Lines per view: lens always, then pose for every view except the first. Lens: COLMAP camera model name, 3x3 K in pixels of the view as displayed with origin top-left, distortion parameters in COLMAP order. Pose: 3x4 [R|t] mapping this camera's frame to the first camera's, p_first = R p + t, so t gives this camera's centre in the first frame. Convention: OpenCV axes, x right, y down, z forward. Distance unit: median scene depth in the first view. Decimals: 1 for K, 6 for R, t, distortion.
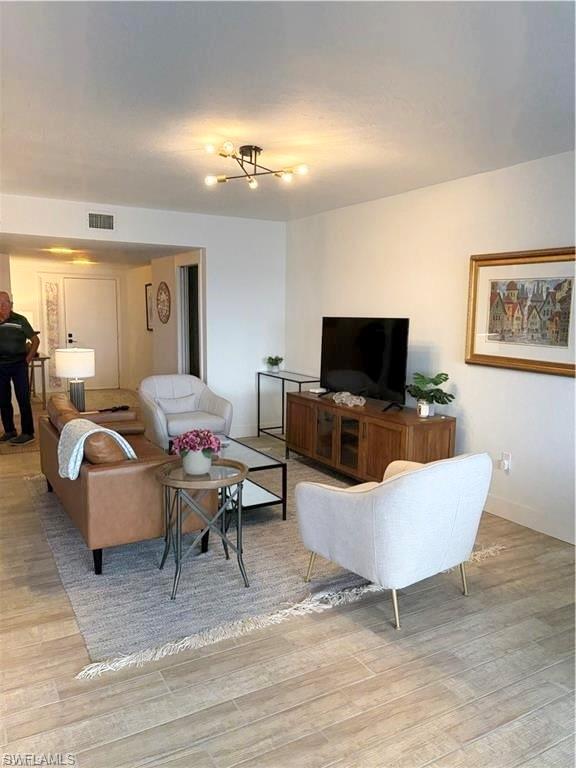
lens RADIAL K [[575.5, 0, 285.2], [0, 575.5, 382.0], [0, 0, 1]] dist [0.030354, -0.029730]
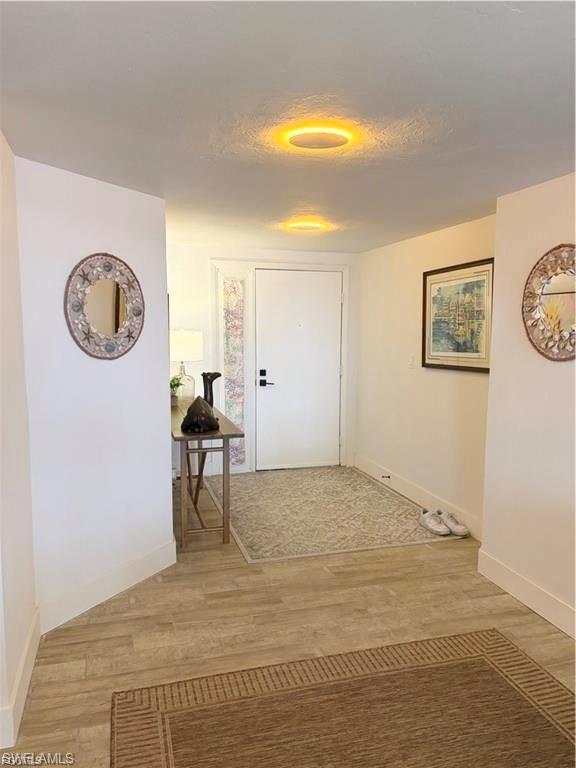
lens RADIAL K [[575.5, 0, 290.3], [0, 575.5, 384.8], [0, 0, 1]] dist [0.030354, -0.029730]
pose [[0.973525, 0.013429, -0.228185, -0.224741], [-0.018571, 0.999619, -0.020399, -0.059405], [0.227824, 0.024096, 0.973404, 0.477942]]
